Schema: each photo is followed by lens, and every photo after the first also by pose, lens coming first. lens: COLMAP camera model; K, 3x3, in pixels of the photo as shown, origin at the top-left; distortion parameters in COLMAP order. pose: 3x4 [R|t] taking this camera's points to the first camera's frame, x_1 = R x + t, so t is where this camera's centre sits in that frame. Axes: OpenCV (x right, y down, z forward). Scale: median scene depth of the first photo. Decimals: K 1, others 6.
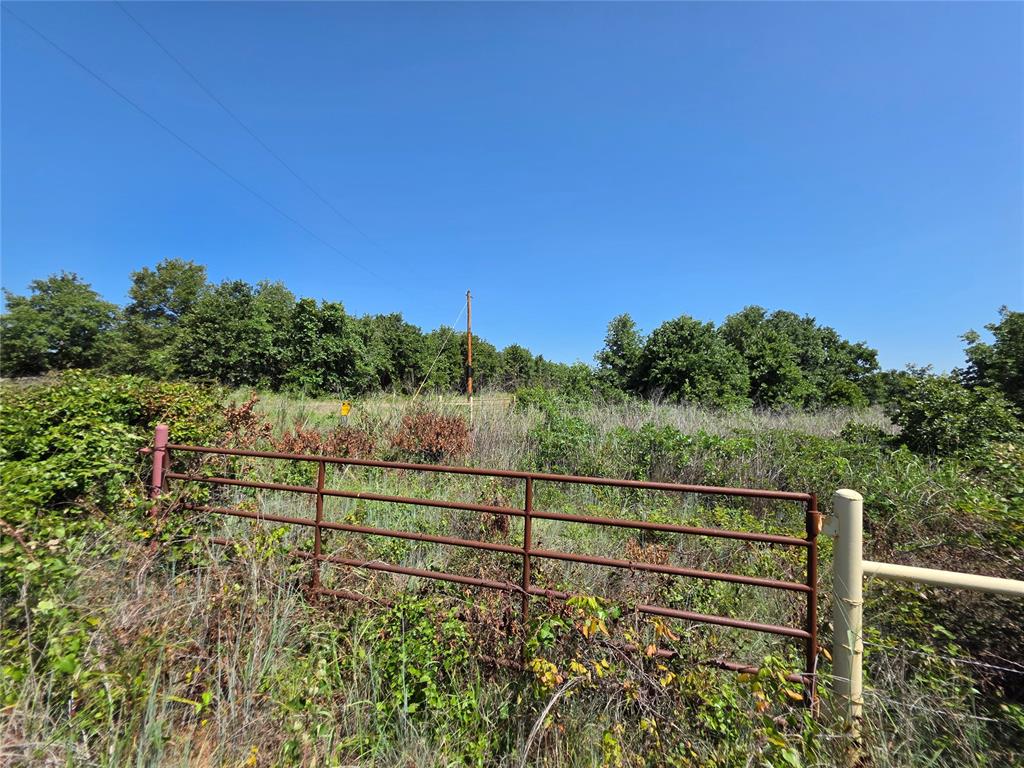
lens RADIAL K [[410.5, 0, 508.6], [0, 410.5, 380.7], [0, 0, 1]] dist [0.005579, -0.000531]
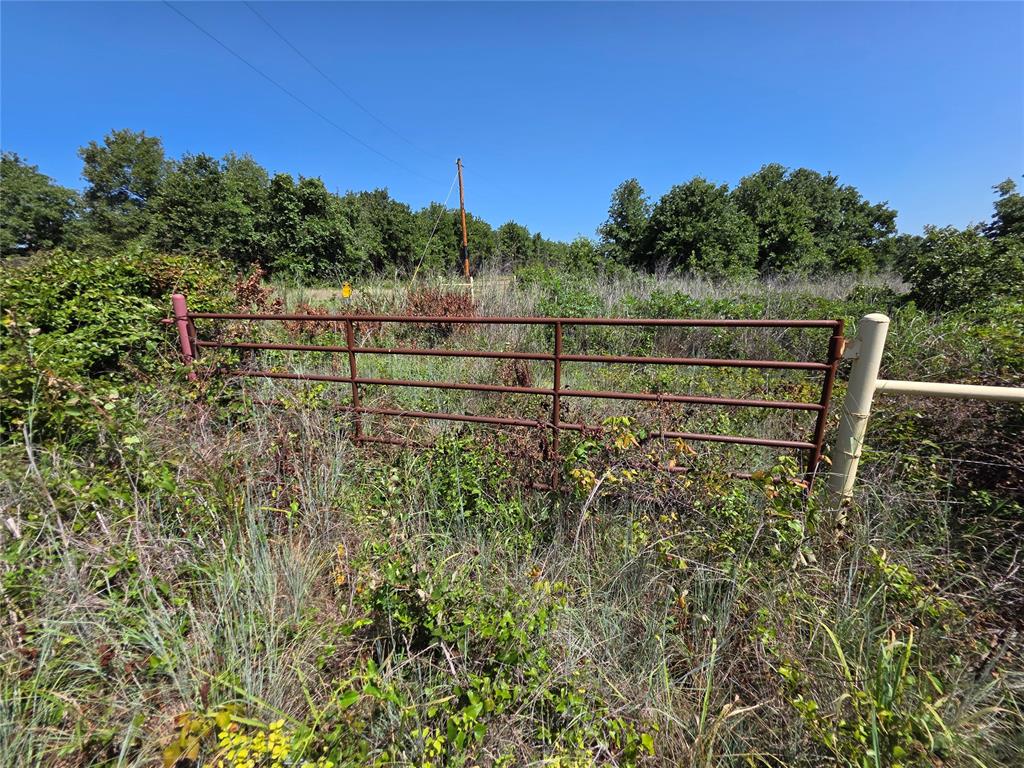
lens RADIAL K [[410.5, 0, 508.8], [0, 410.5, 380.2], [0, 0, 1]] dist [0.005579, -0.000531]
pose [[0.999254, -0.038615, -0.000754, -0.014739], [0.037356, 0.961366, 0.272727, 0.017120], [-0.009806, -0.272552, 0.962091, -0.003139]]
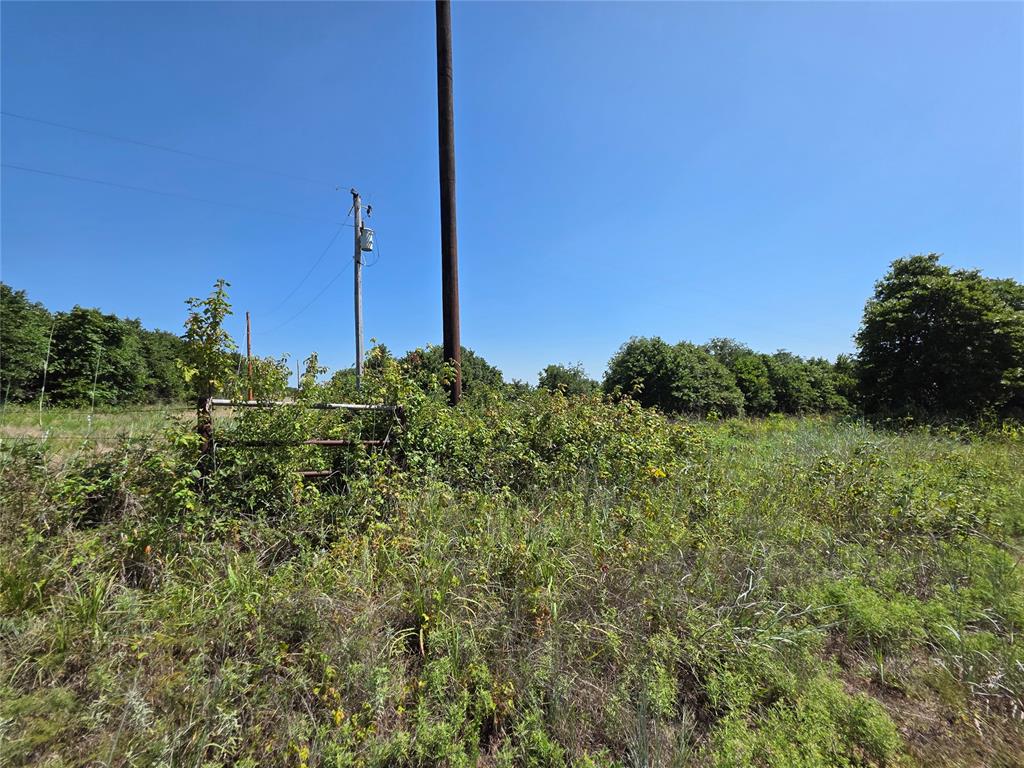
lens RADIAL K [[410.5, 0, 512.6], [0, 410.5, 385.5], [0, 0, 1]] dist [0.005579, -0.000531]
pose [[0.681479, -0.009725, 0.731773, -1.113607], [0.010248, 0.999940, 0.003746, -0.031235], [-0.731766, 0.004946, 0.681538, -0.812102]]
